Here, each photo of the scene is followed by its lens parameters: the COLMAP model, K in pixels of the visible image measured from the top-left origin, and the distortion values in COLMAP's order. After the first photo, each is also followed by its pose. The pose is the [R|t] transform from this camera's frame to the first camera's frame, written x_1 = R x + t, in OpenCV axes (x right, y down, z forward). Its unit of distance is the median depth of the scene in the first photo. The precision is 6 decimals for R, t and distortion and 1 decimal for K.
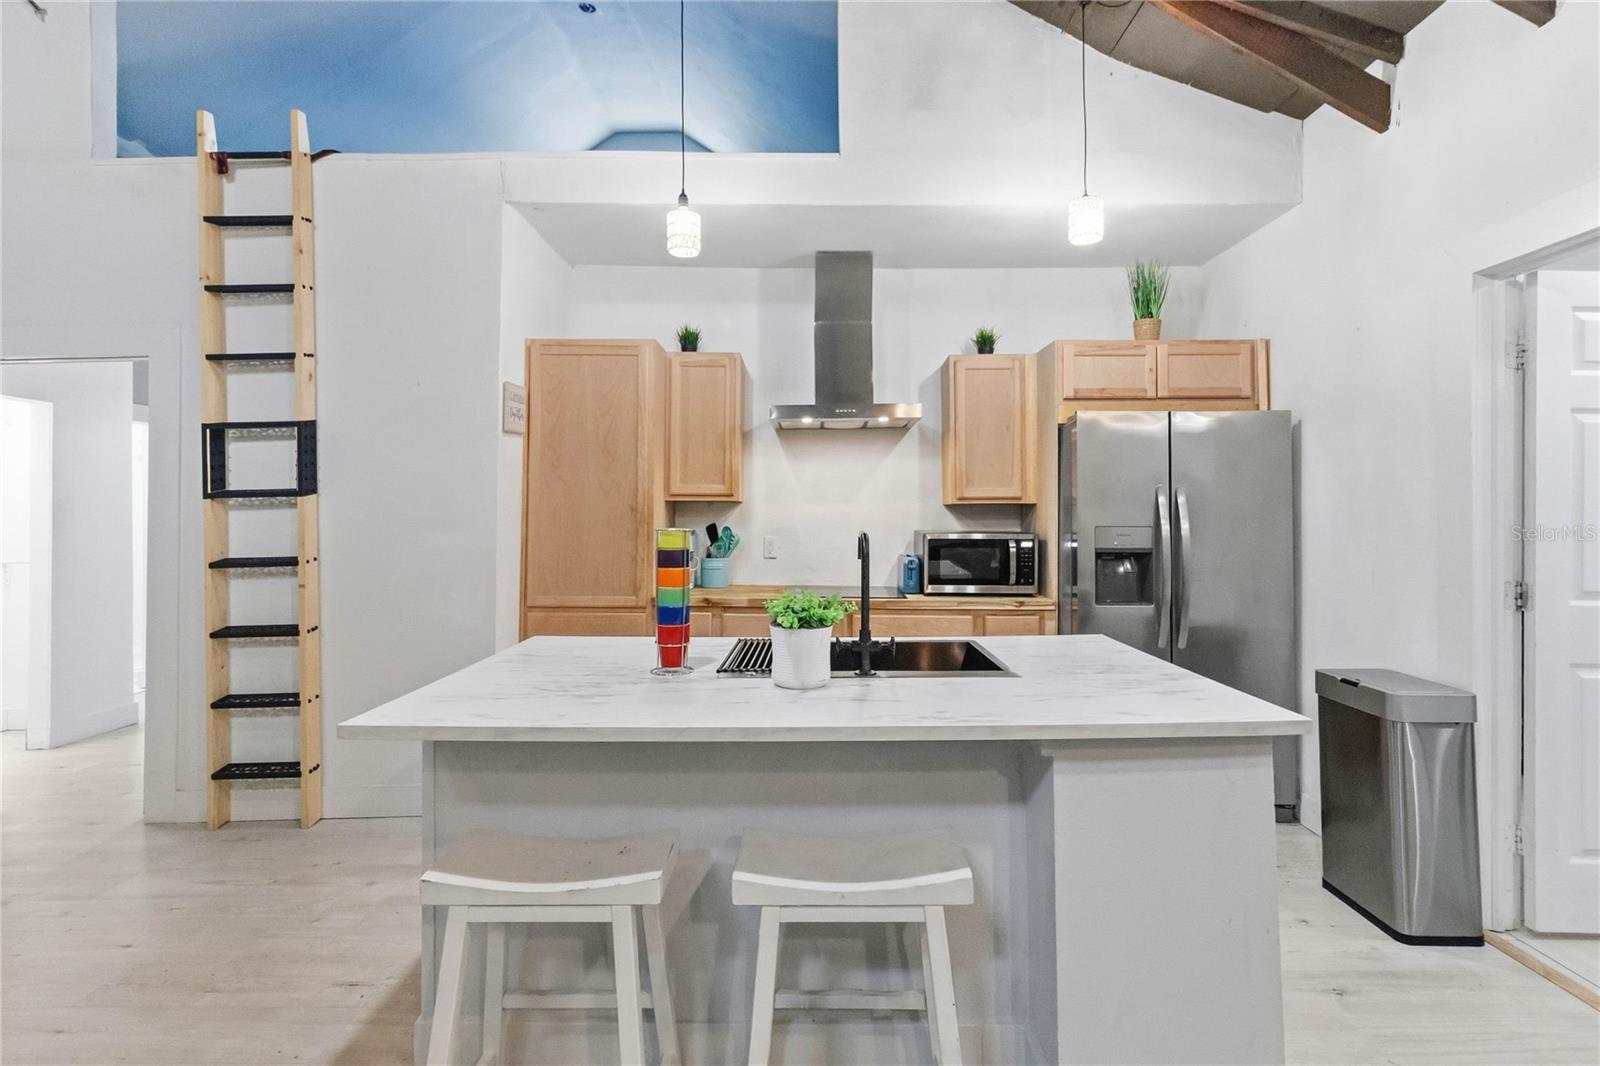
lens RADIAL K [[772.5, 0, 796.6], [0, 772.5, 501.8], [0, 0, 1]] dist [0.007213, 0.000321]
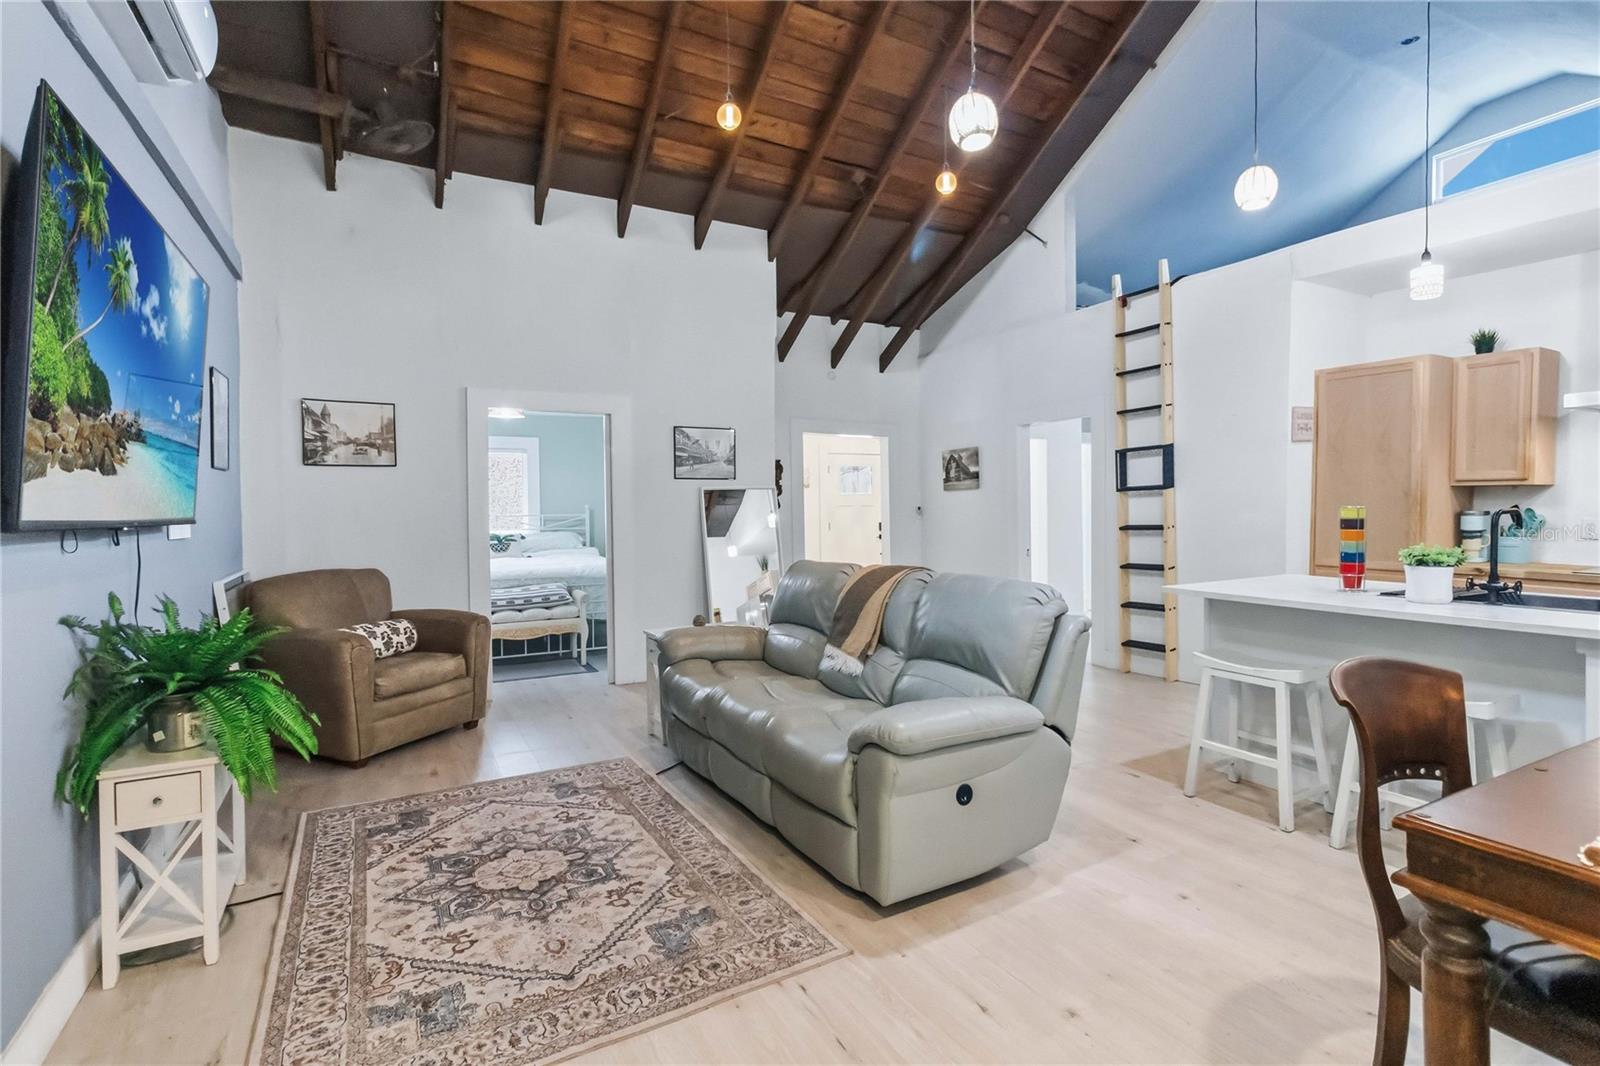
lens RADIAL K [[761.8, 0, 808.4], [0, 761.8, 522.4], [0, 0, 1]] dist [0.000783, 0.001429]
pose [[0.501014, 0.017368, -0.865265, 0.398897], [0.021101, 0.999256, 0.032275, -0.004892], [0.865182, -0.034428, 0.500275, -0.493659]]
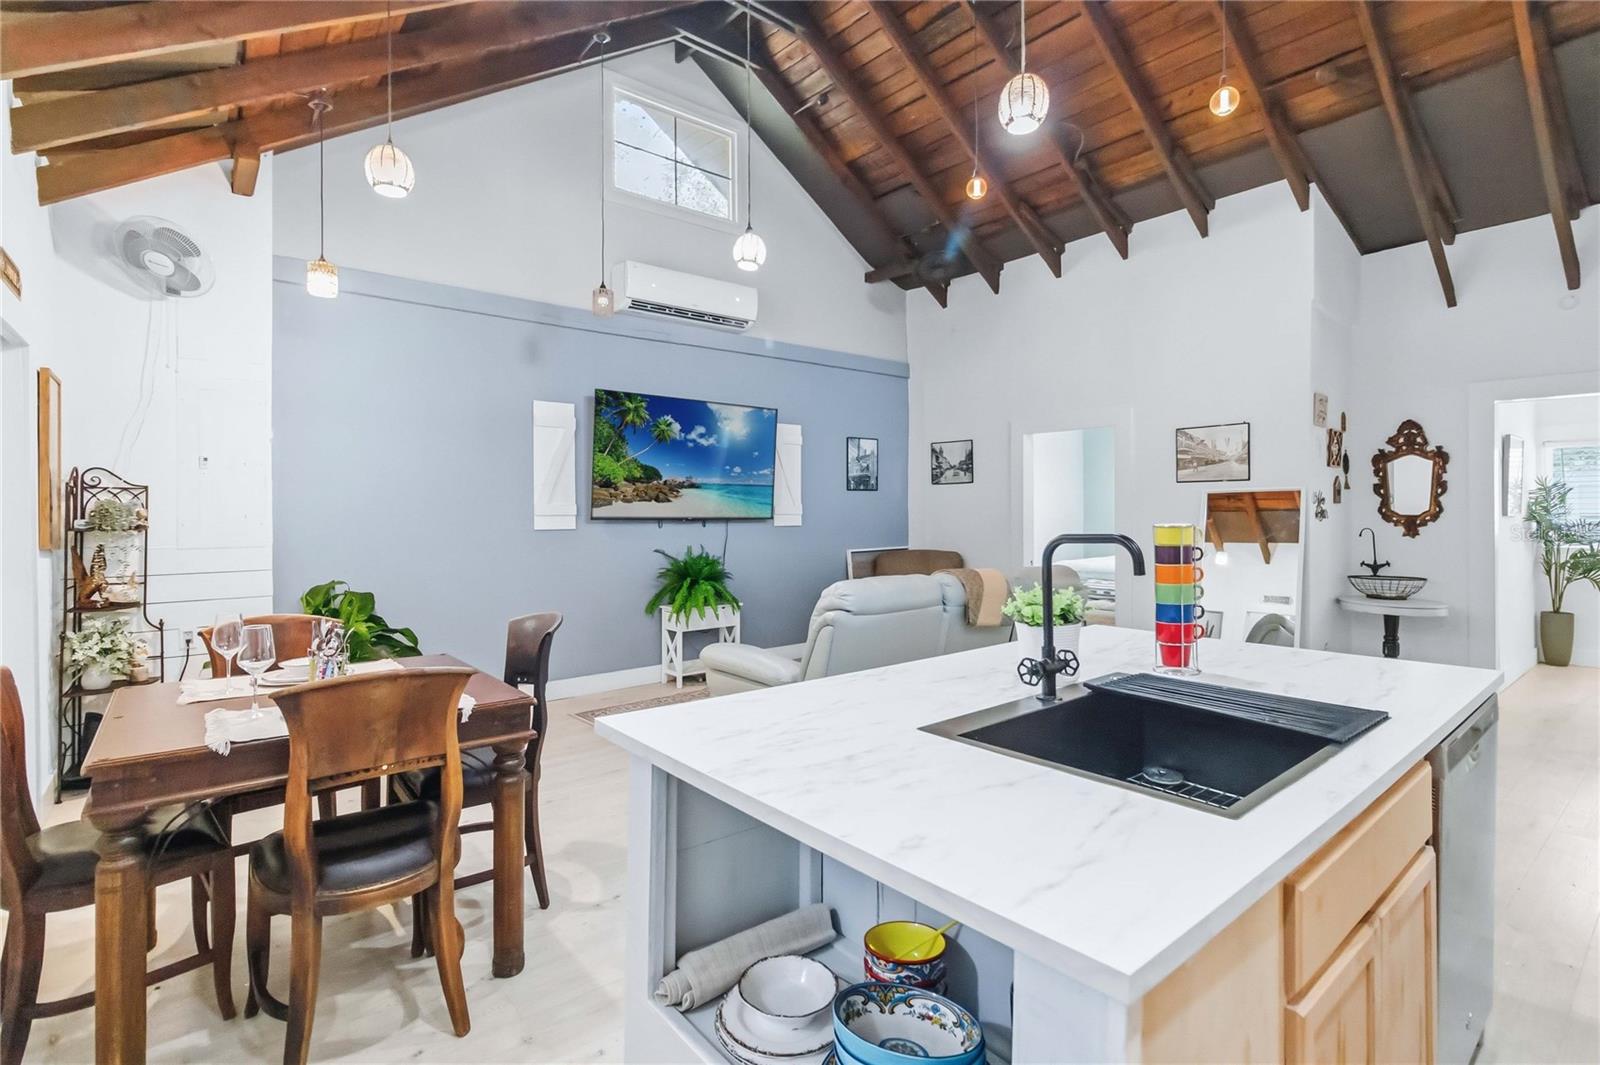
lens RADIAL K [[761.5, 0, 805.1], [0, 761.5, 516.6], [0, 0, 1]] dist [0.000776, 0.001687]
pose [[-0.756829, 0.011106, -0.653519, 0.471767], [0.018184, 0.999826, -0.004067, 0.012497], [0.653360, -0.014962, -0.756899, 0.846593]]
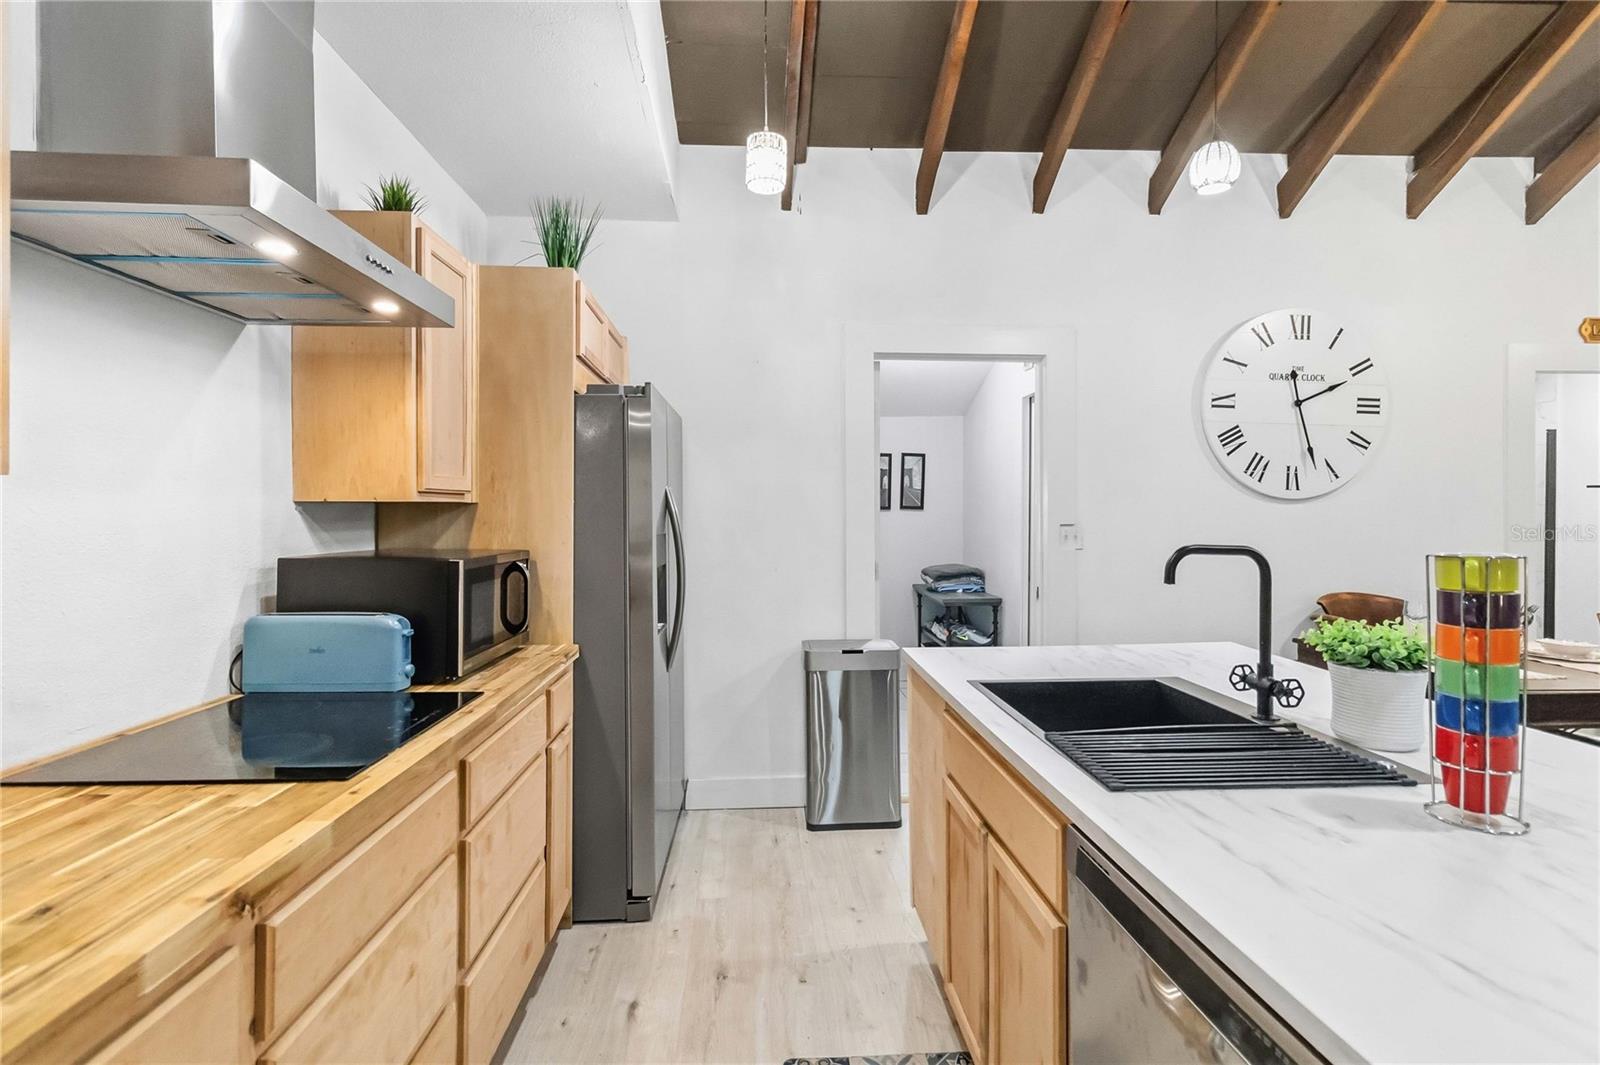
lens RADIAL K [[761.5, 0, 805.1], [0, 761.5, 516.6], [0, 0, 1]] dist [0.000776, 0.001687]
pose [[-0.093888, -0.004409, 0.995573, -0.383887], [-0.014977, 0.999883, 0.003016, 0.008744], [-0.995470, -0.014628, -0.093943, 0.904001]]
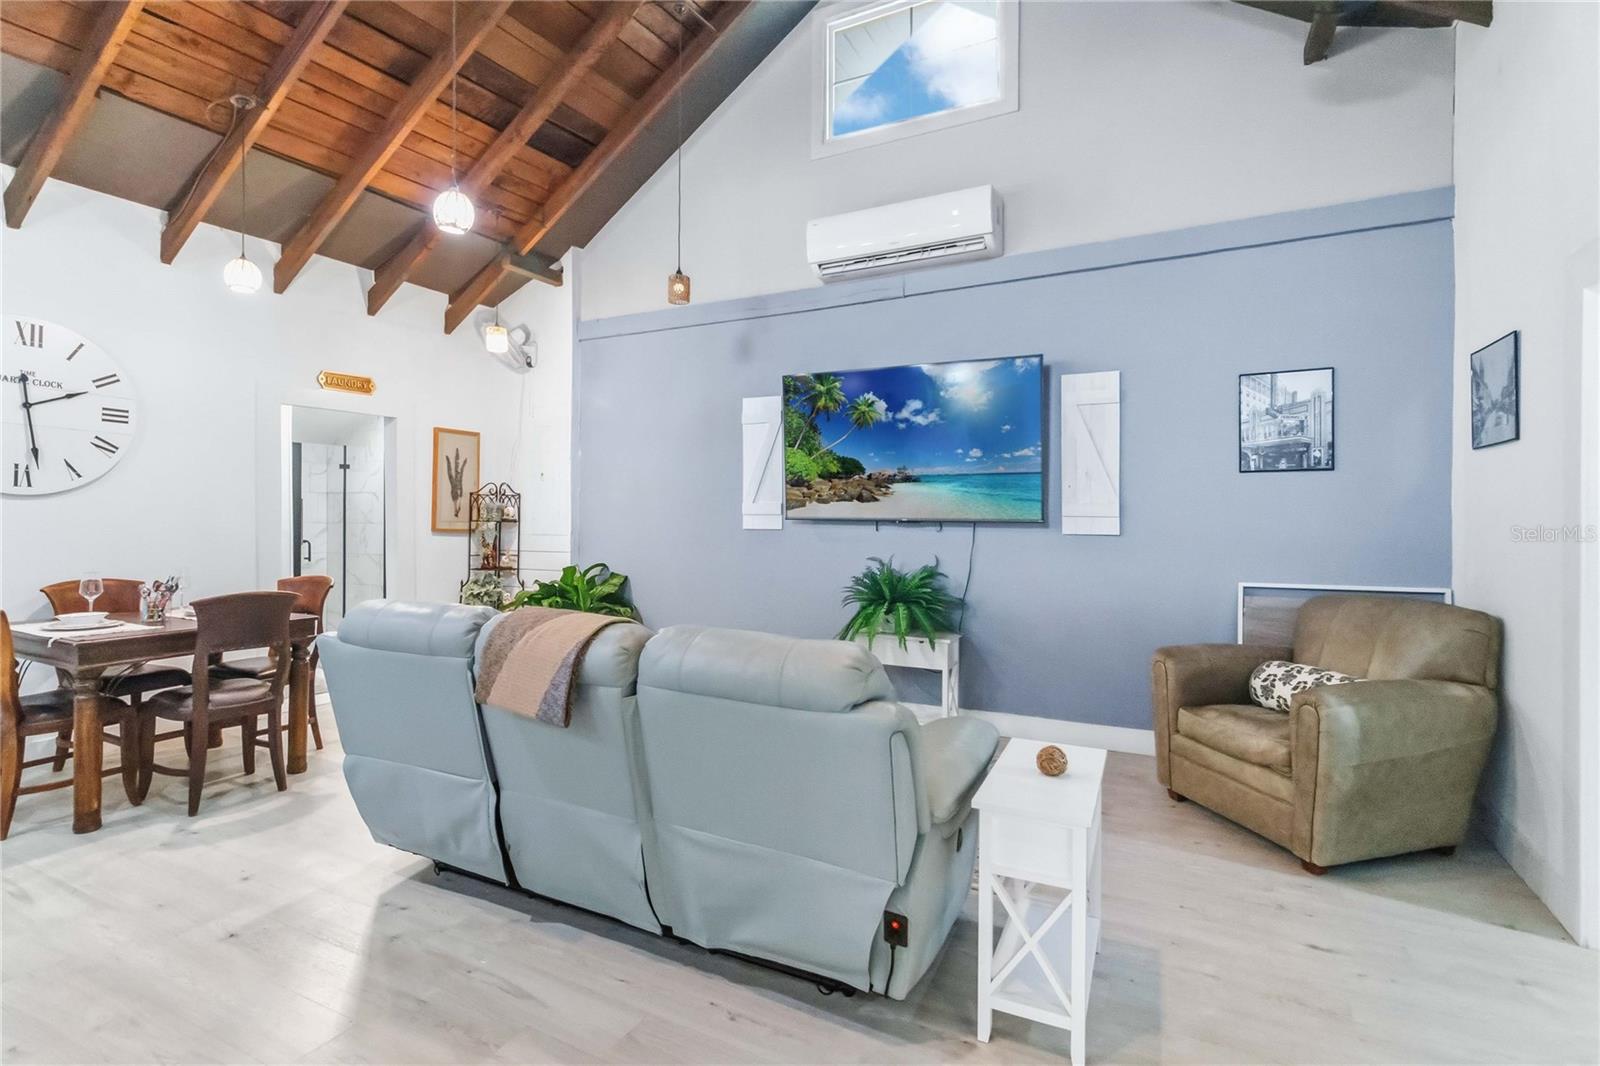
lens RADIAL K [[761.5, 0, 805.1], [0, 761.5, 517.1], [0, 0, 1]] dist [0.000776, 0.001687]
pose [[-0.901307, -0.001231, 0.433179, -0.917552], [-0.006925, 0.999909, -0.011567, 0.014838], [-0.433126, -0.013425, -0.901233, 0.647481]]
